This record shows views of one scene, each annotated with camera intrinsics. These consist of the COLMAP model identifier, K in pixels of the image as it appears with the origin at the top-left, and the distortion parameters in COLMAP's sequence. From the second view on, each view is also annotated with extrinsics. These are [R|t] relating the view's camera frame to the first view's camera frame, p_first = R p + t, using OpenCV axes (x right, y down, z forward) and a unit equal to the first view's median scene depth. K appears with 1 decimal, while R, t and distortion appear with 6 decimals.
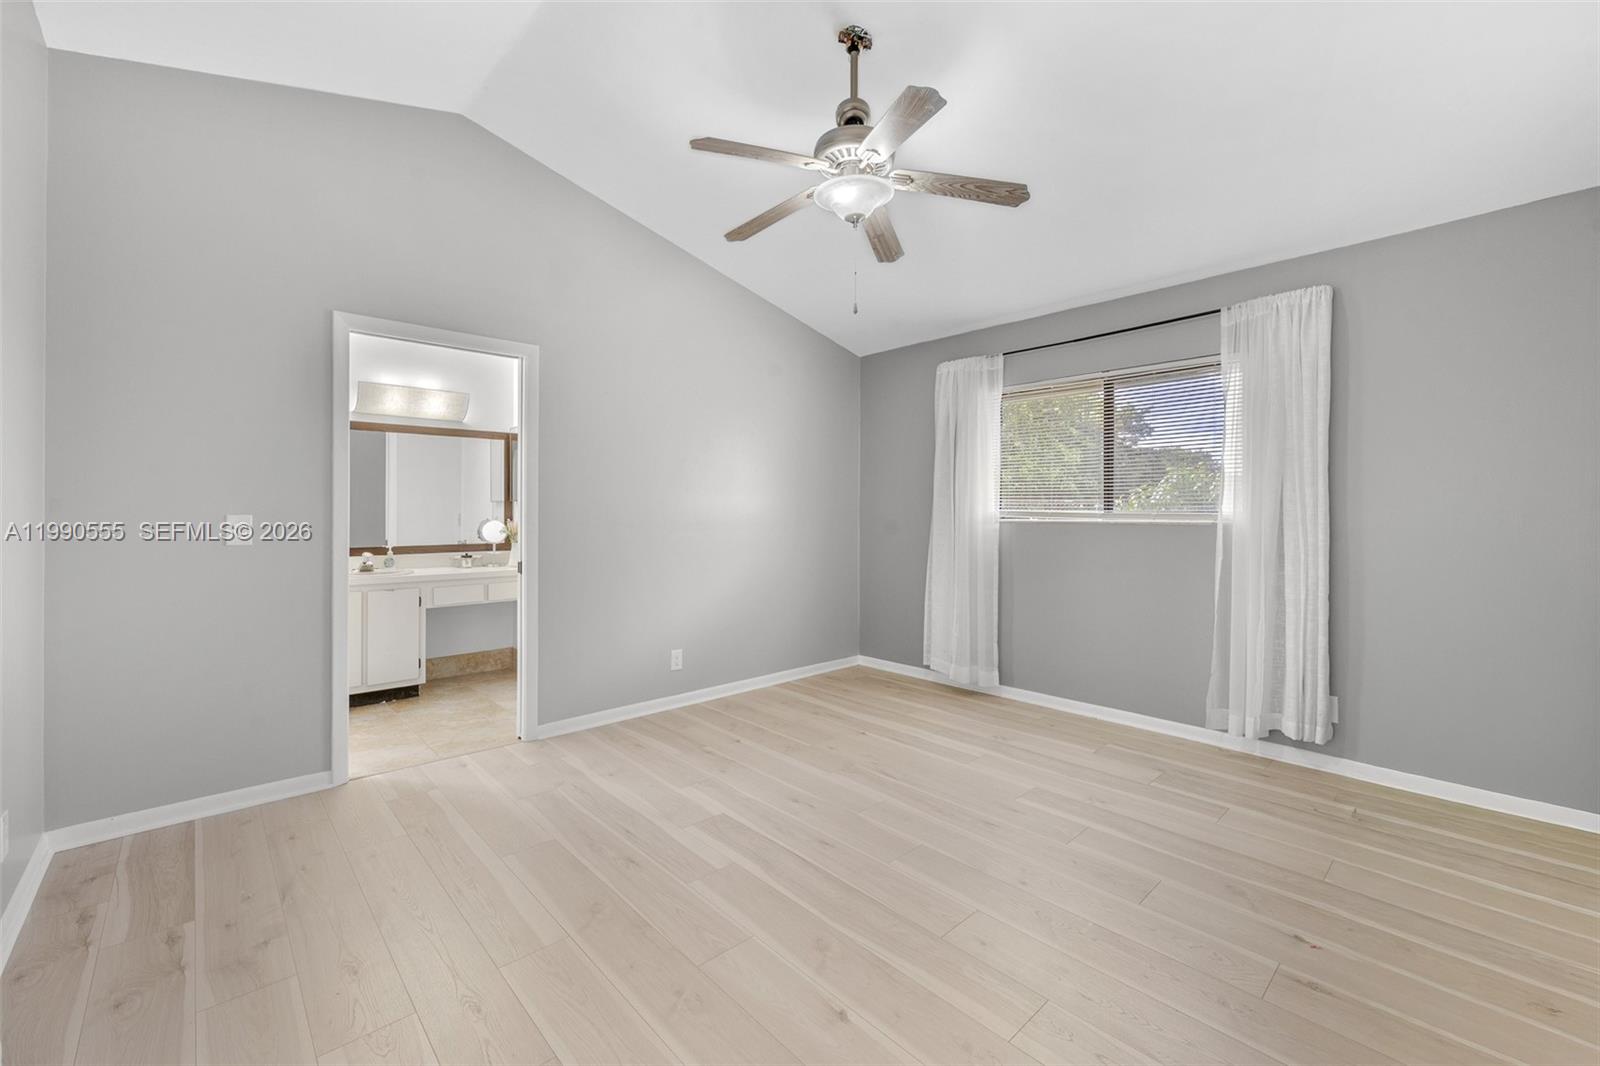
lens RADIAL K [[686.4, 0, 843.2], [0, 686.4, 517.2], [0, 0, 1]] dist [0.001291, 0.000700]
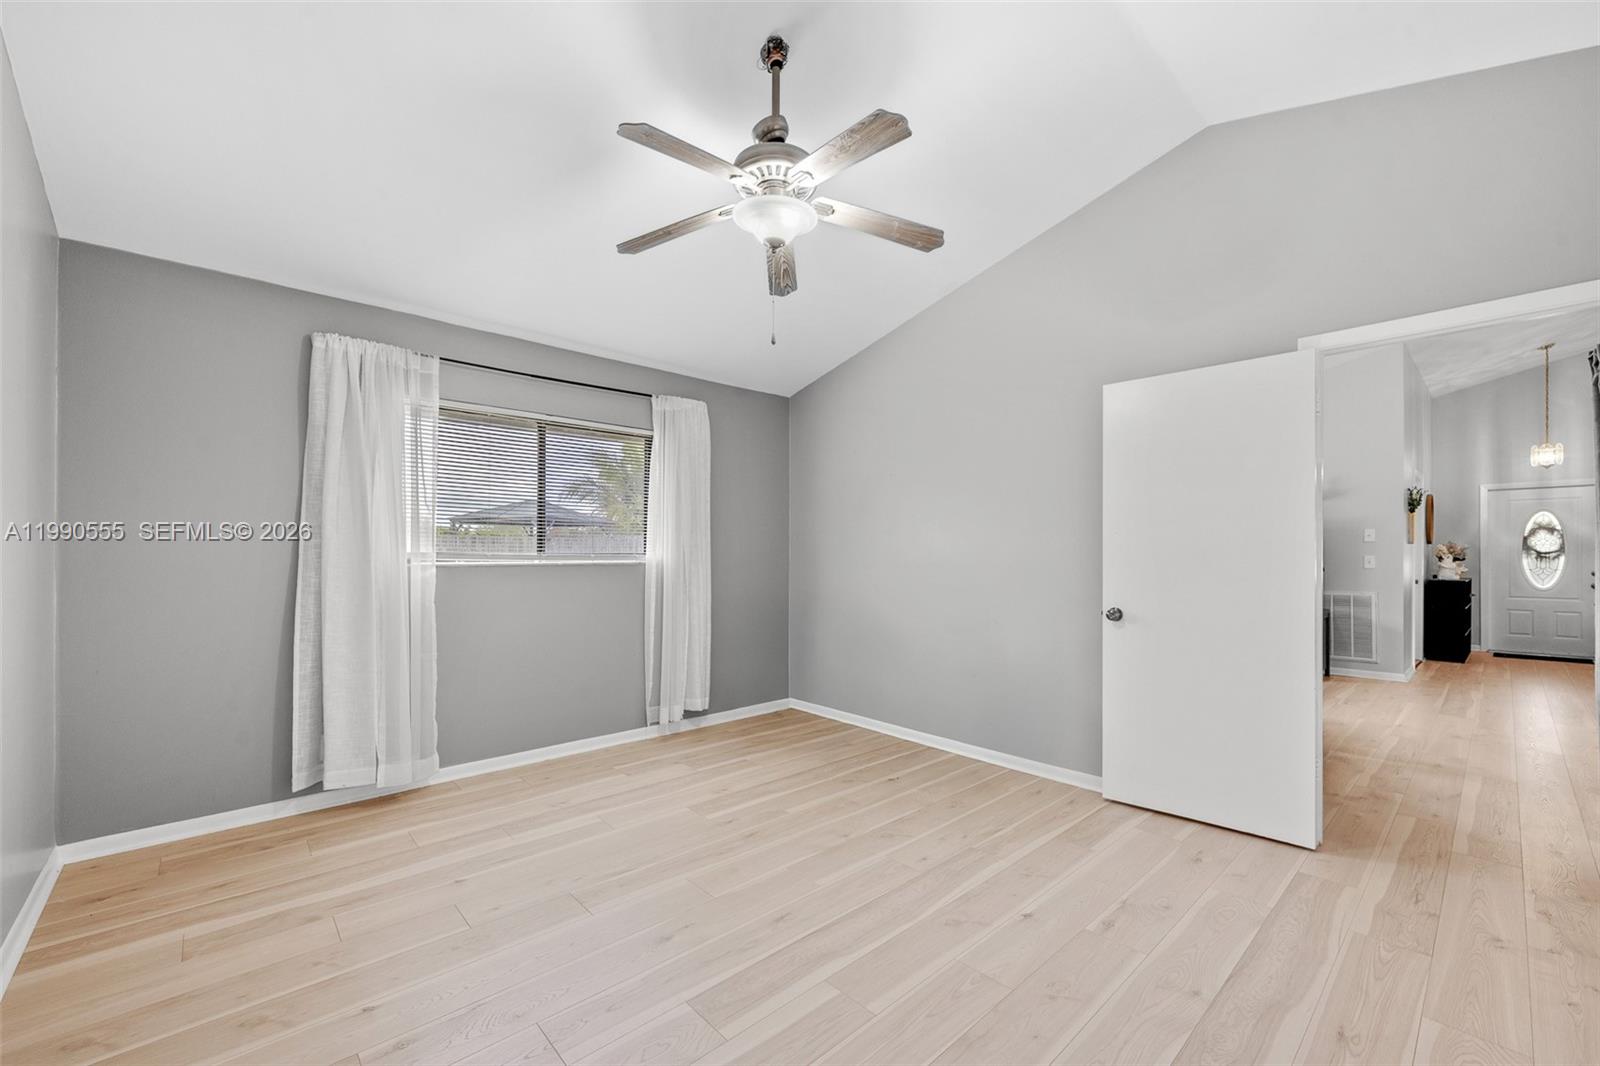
lens RADIAL K [[686.4, 0, 751.5], [0, 686.4, 560.9], [0, 0, 1]] dist [0.001291, 0.000700]
pose [[0.017099, -0.009606, 0.999808, -0.698277], [0.005240, 0.999941, 0.009517, -0.006202], [-0.999840, 0.005076, 0.017149, 0.763891]]
